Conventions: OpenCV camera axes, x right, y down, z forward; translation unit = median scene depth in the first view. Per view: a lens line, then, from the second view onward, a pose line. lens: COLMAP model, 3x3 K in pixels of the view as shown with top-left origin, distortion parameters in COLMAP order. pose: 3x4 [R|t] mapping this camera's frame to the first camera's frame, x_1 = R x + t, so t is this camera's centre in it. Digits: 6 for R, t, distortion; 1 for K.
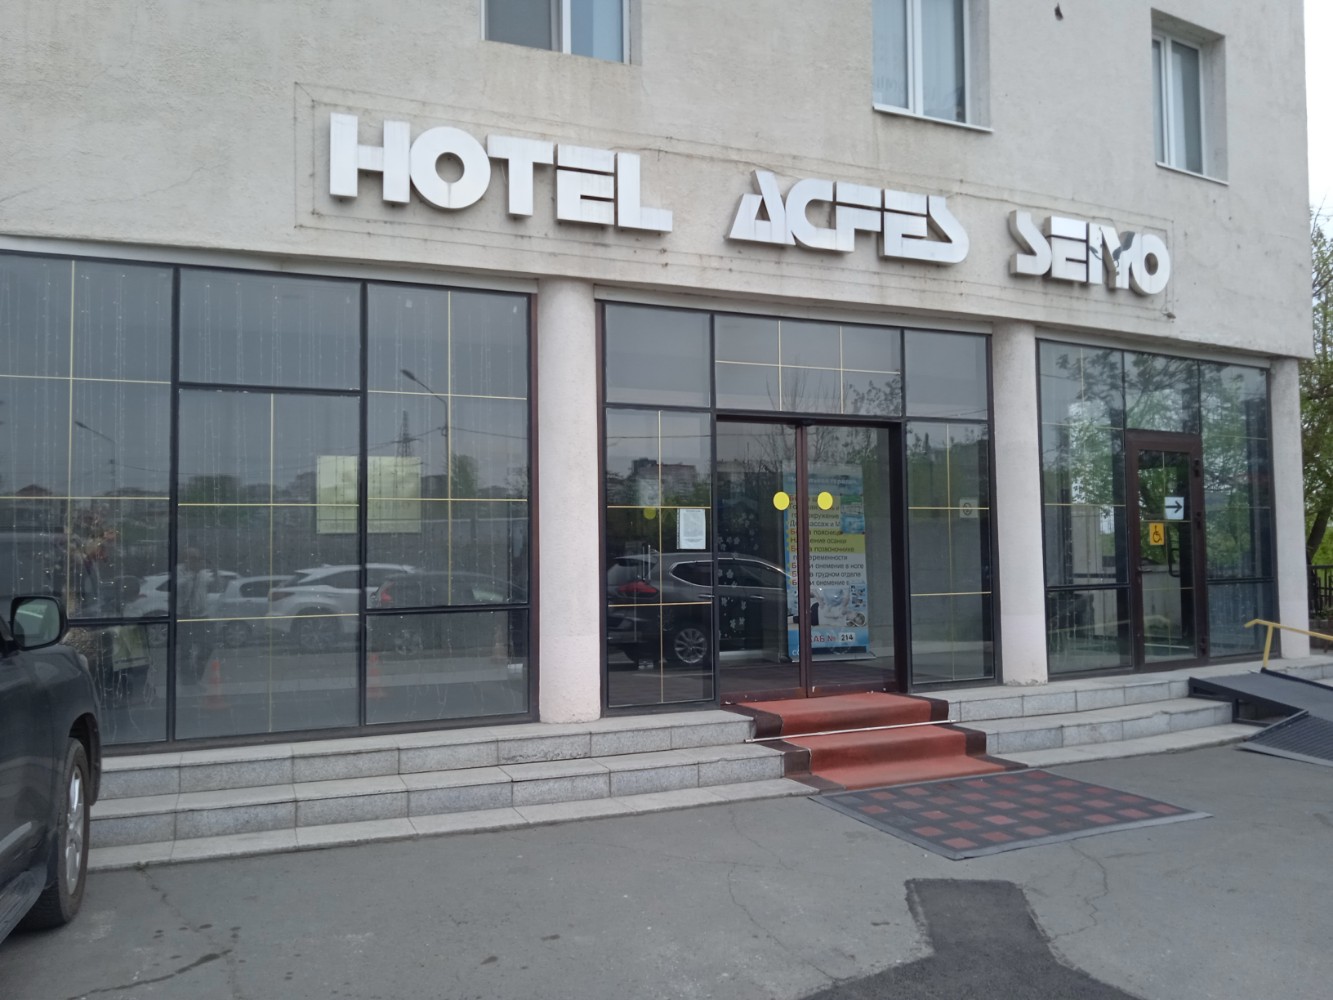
lens RADIAL K [[1148.3, 0, 741.6], [0, 1148.3, 497.1], [0, 0, 1]] dist [0.048172, -0.062912]
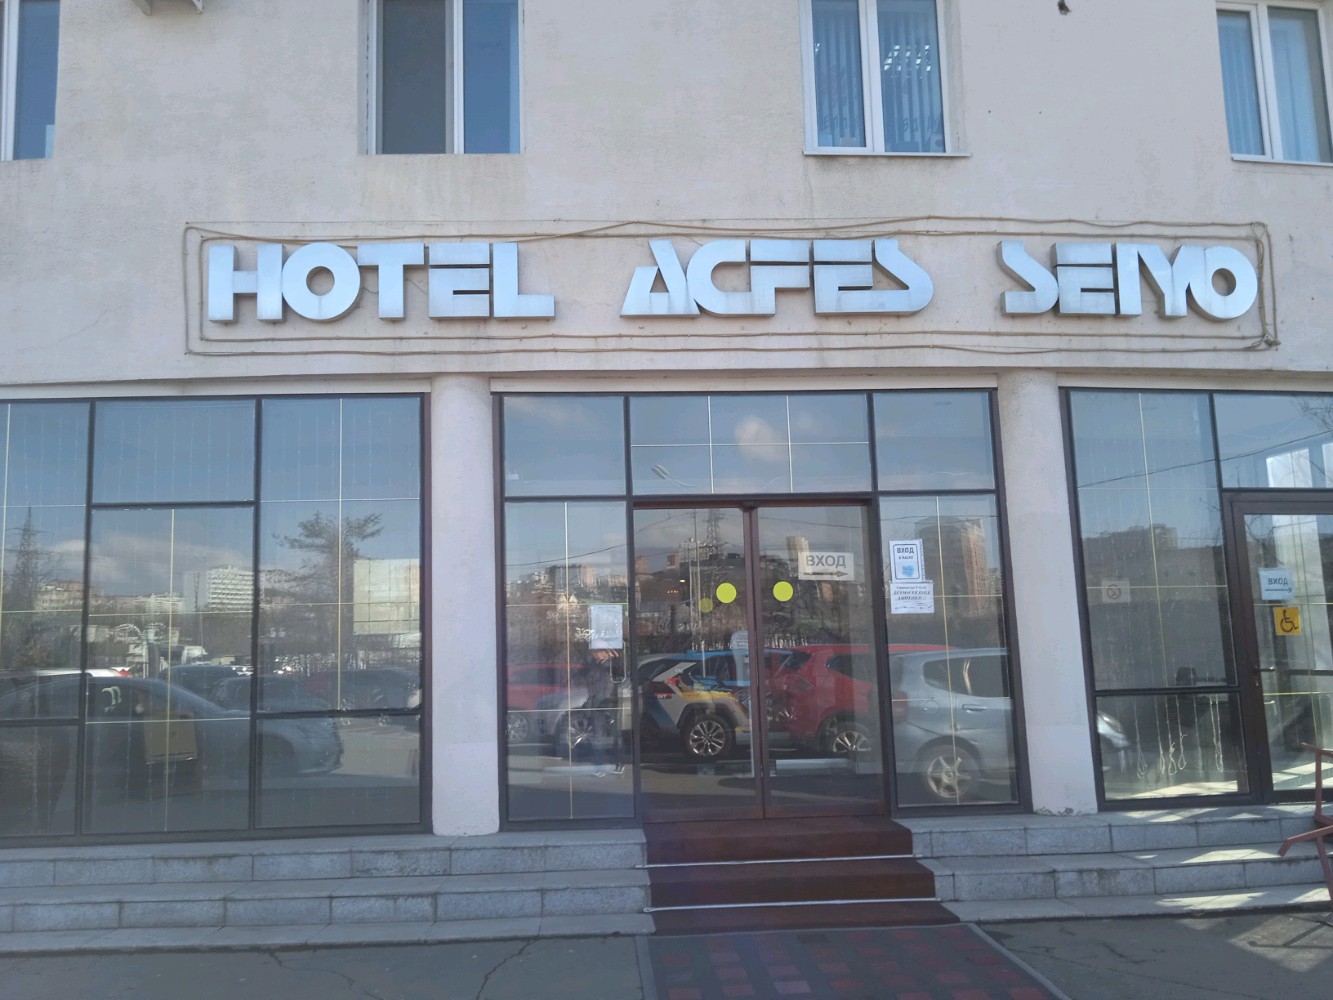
lens RADIAL K [[1148.3, 0, 741.6], [0, 1148.3, 497.1], [0, 0, 1]] dist [0.048172, -0.062912]
pose [[0.923174, -0.059643, -0.379726, 0.422526], [0.029092, 0.995896, -0.085696, 0.006066], [0.383279, 0.068065, 0.921121, 0.183254]]
